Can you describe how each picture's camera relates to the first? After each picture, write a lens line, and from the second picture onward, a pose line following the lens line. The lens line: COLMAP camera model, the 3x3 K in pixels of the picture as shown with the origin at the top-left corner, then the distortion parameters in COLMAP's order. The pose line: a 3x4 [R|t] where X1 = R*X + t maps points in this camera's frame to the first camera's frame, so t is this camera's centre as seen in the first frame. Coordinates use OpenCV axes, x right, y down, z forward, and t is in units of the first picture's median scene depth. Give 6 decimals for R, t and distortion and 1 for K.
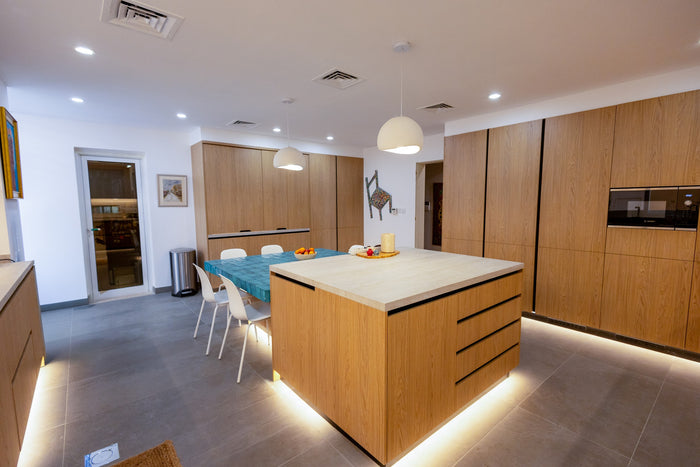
lens RADIAL K [[321.0, 0, 355.8], [0, 321.0, 238.4], [0, 0, 1]] dist [0.012017, -0.001758]
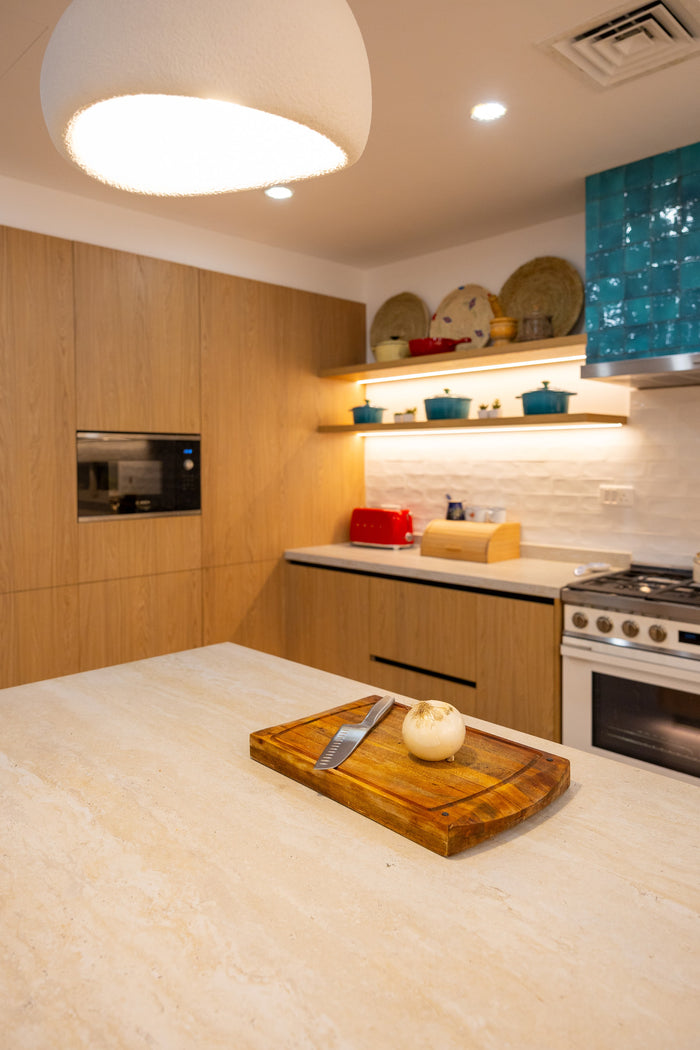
lens RADIAL K [[735.4, 0, 321.8], [0, 735.4, 486.1], [0, 0, 1]] dist [0.002875, 0.002904]
pose [[-0.042418, -0.030047, 0.998648, -0.128028], [0.121756, 0.991942, 0.035016, -0.050334], [-0.991653, 0.123076, -0.038418, 0.468269]]
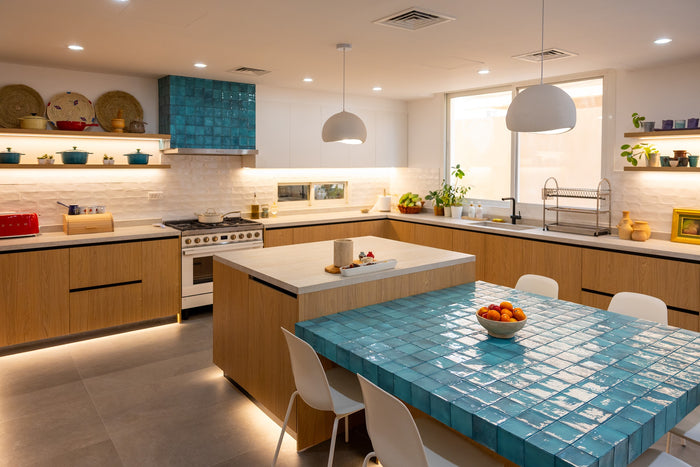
lens RADIAL K [[490.3, 0, 352.2], [0, 490.3, 177.1], [0, 0, 1]] dist [0.002875, 0.002904]
pose [[-0.998789, -0.000609, 0.049195, 0.023620], [0.006607, 0.989205, 0.146386, -0.184058], [-0.048753, 0.146534, -0.988003, 1.228509]]
